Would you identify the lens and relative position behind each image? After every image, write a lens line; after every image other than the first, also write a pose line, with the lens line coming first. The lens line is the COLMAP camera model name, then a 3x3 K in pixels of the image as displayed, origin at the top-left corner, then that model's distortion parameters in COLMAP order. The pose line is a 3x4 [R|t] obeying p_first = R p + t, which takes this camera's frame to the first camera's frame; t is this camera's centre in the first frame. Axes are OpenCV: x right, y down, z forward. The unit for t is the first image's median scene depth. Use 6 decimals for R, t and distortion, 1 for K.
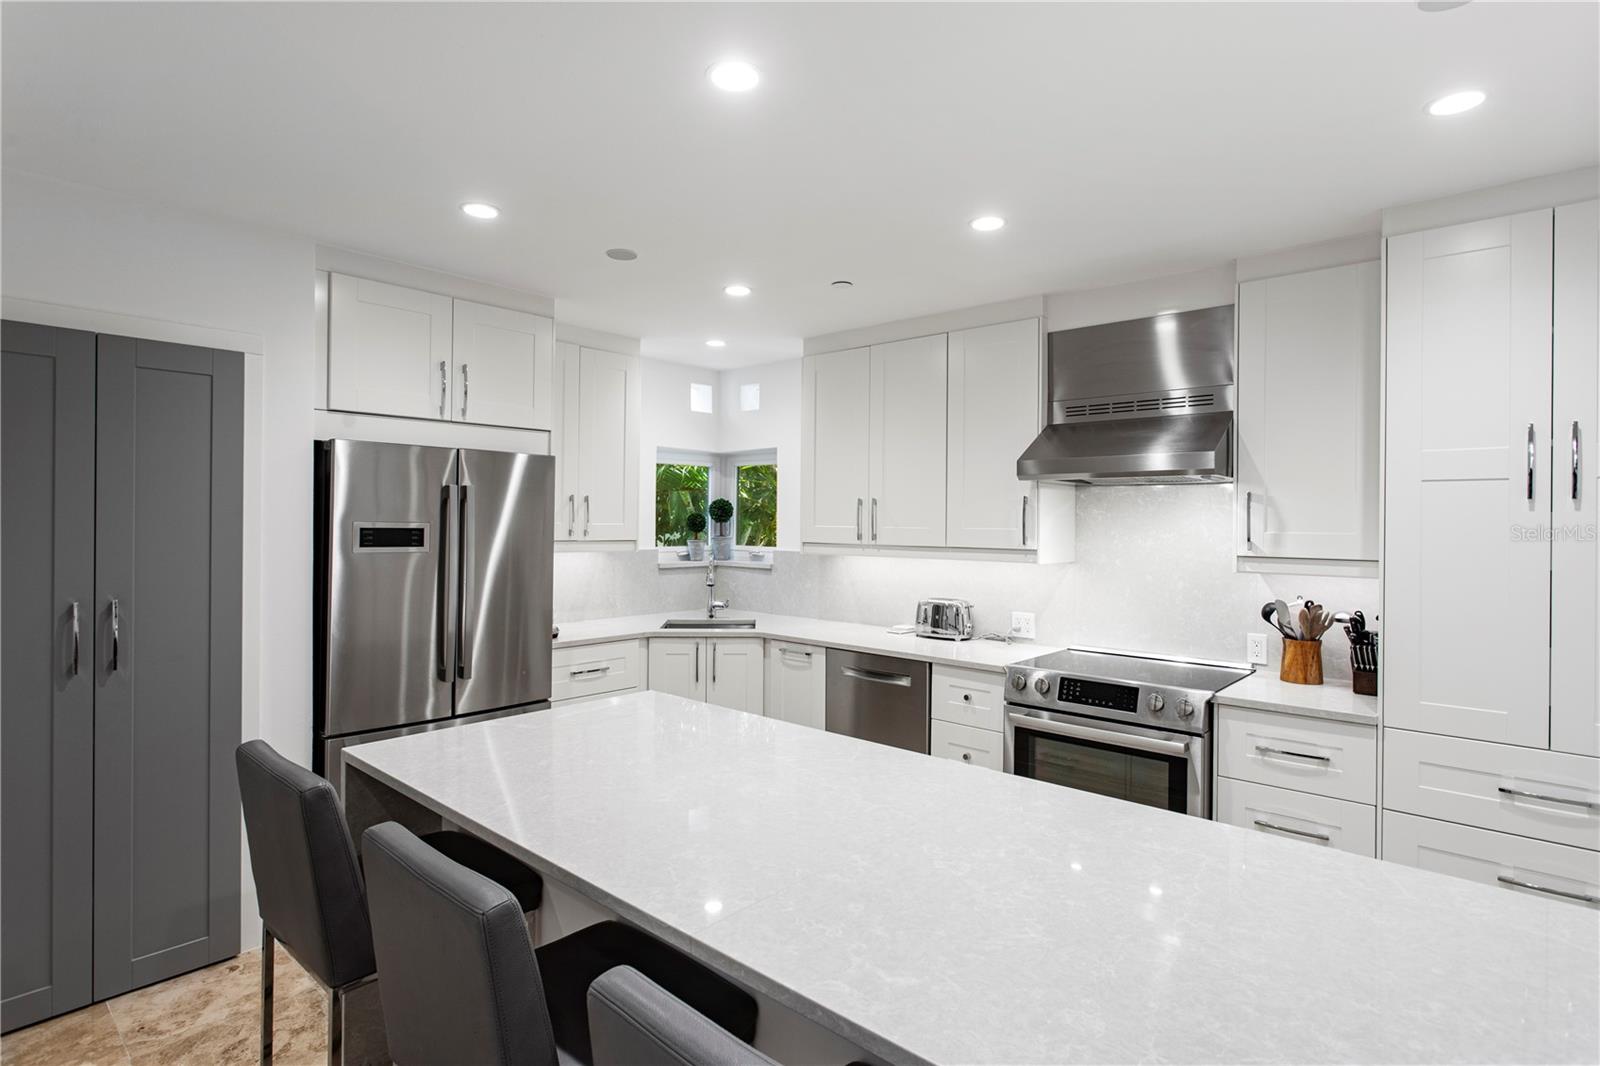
lens RADIAL K [[804.4, 0, 839.0], [0, 804.4, 527.7], [0, 0, 1]] dist [-0.007206, 0.004557]
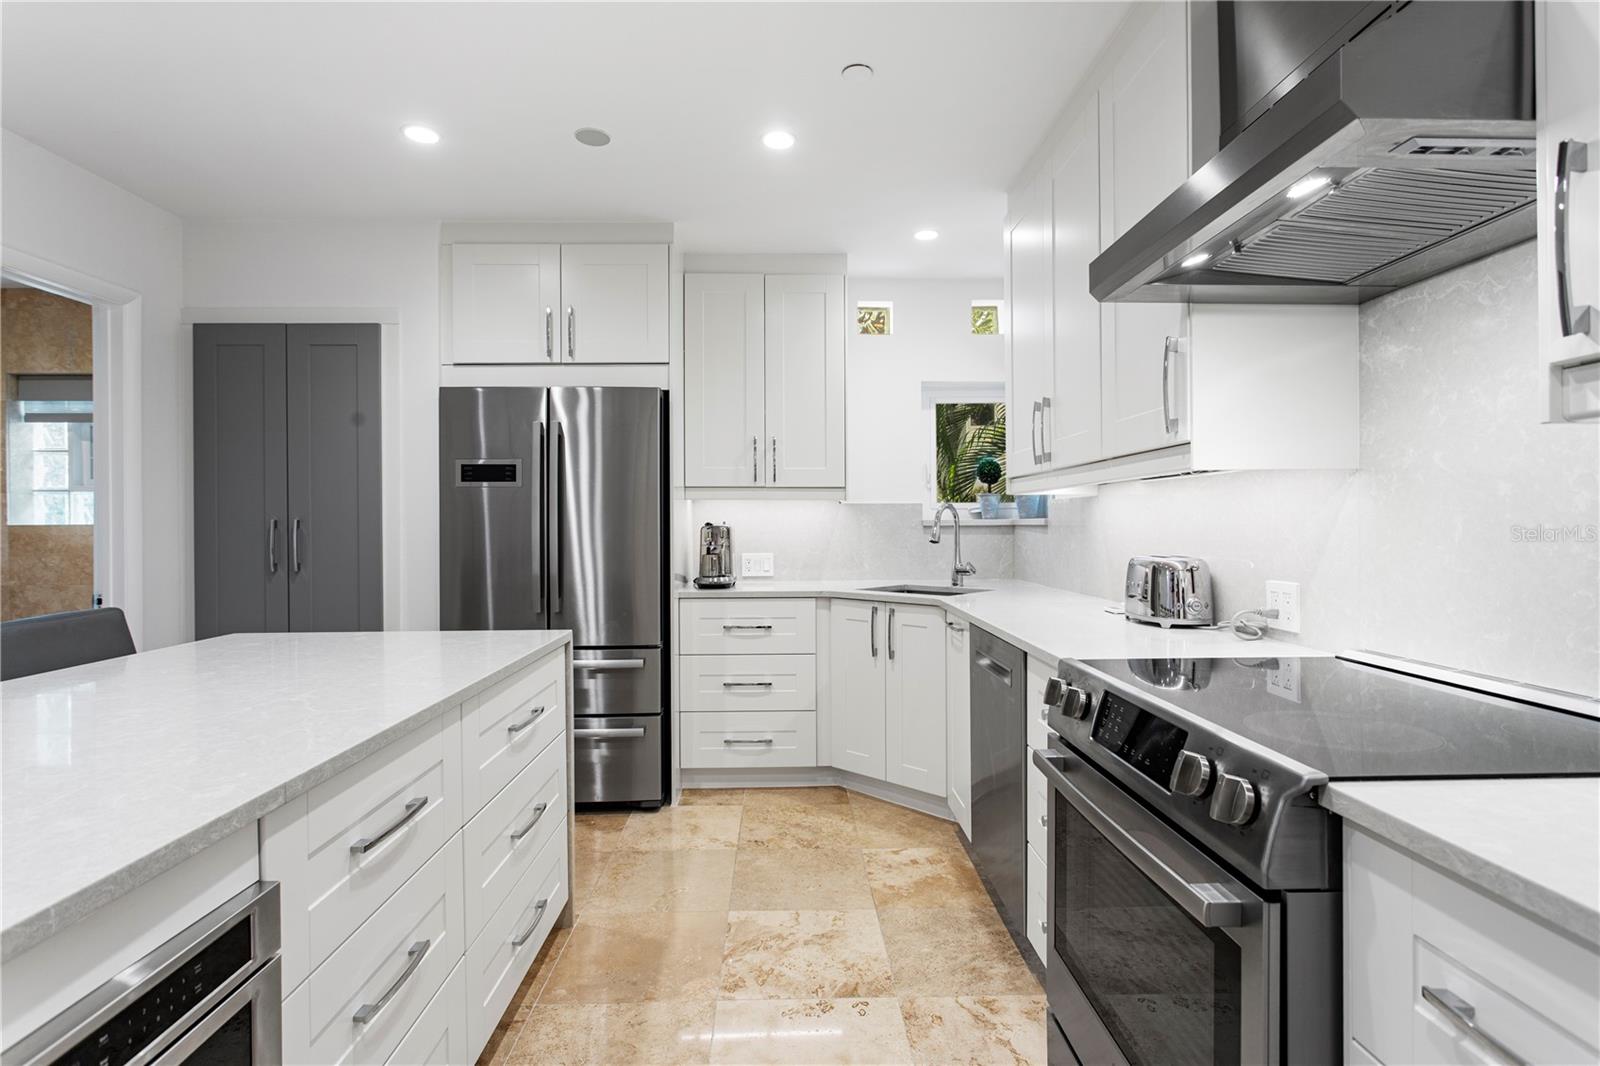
lens RADIAL K [[804.4, 0, 797.8], [0, 804.4, 524.7], [0, 0, 1]] dist [-0.007206, 0.004557]
pose [[0.670345, -0.013873, -0.741920, 0.490897], [0.008560, 0.999903, -0.010963, 0.090142], [0.742000, 0.000998, 0.670399, 0.534947]]
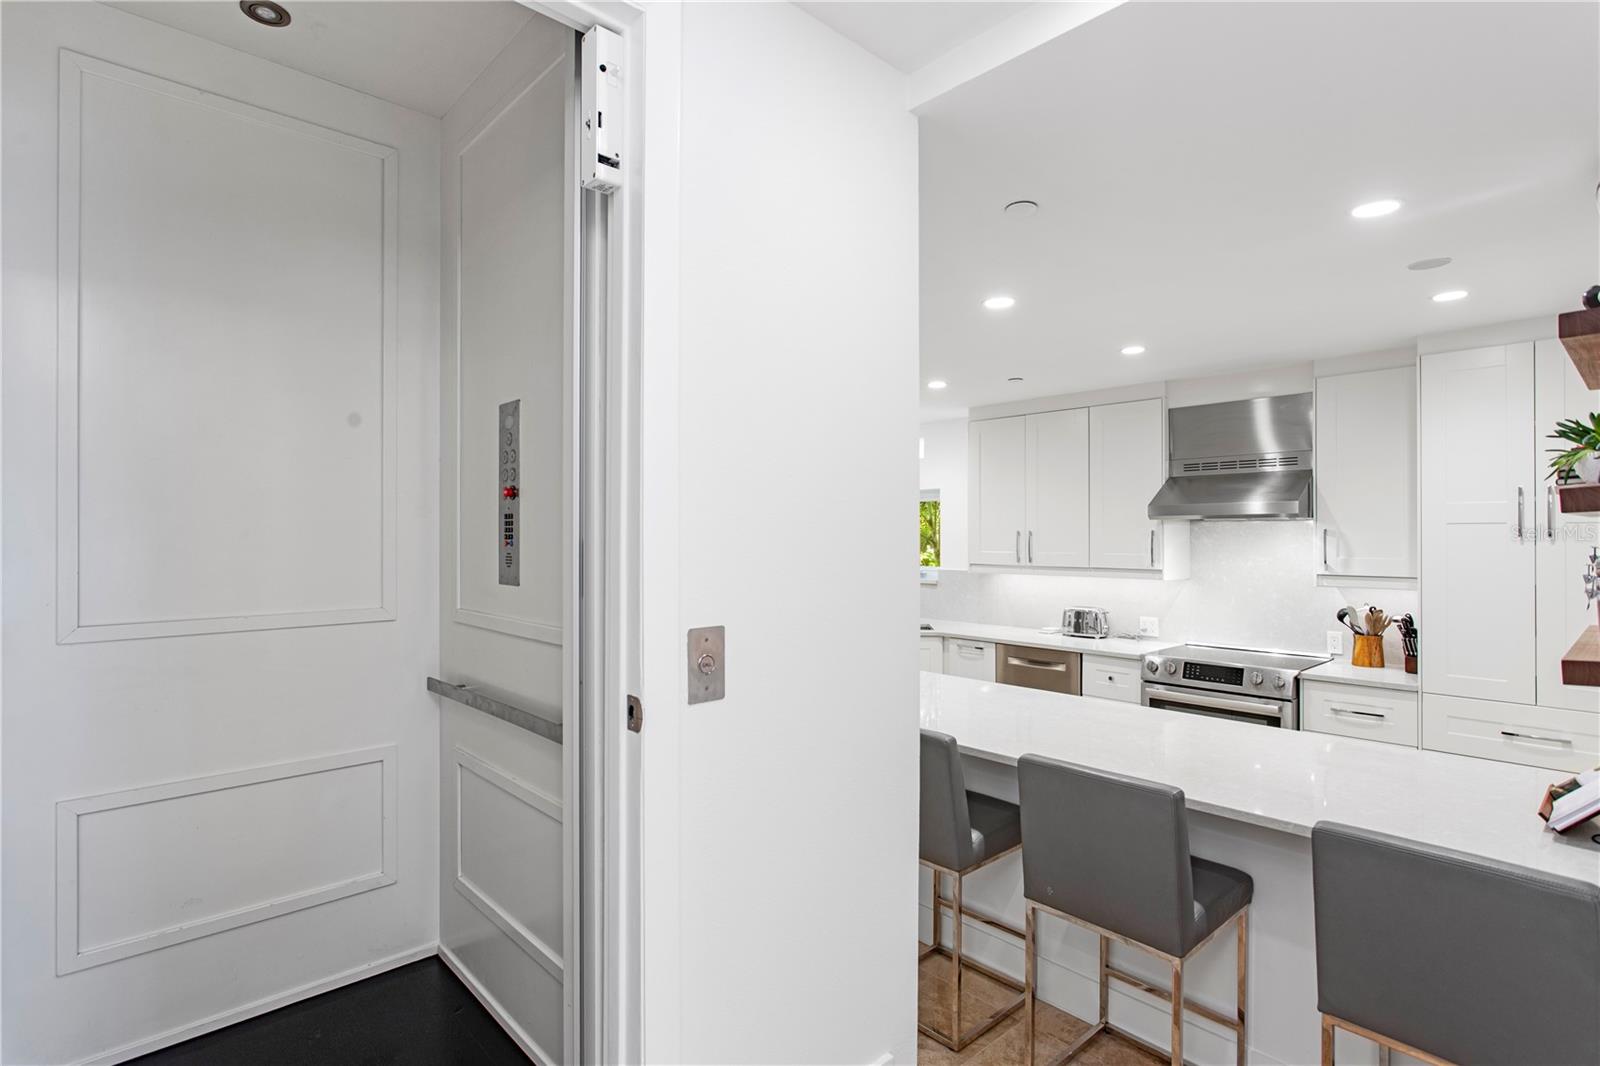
lens RADIAL K [[804.4, 0, 826.3], [0, 804.4, 536.3], [0, 0, 1]] dist [-0.007206, 0.004557]
pose [[0.994283, -0.008242, -0.106456, -0.189179], [0.007469, 0.999943, -0.007655, -0.025061], [0.106513, 0.006816, 0.994288, -0.446139]]
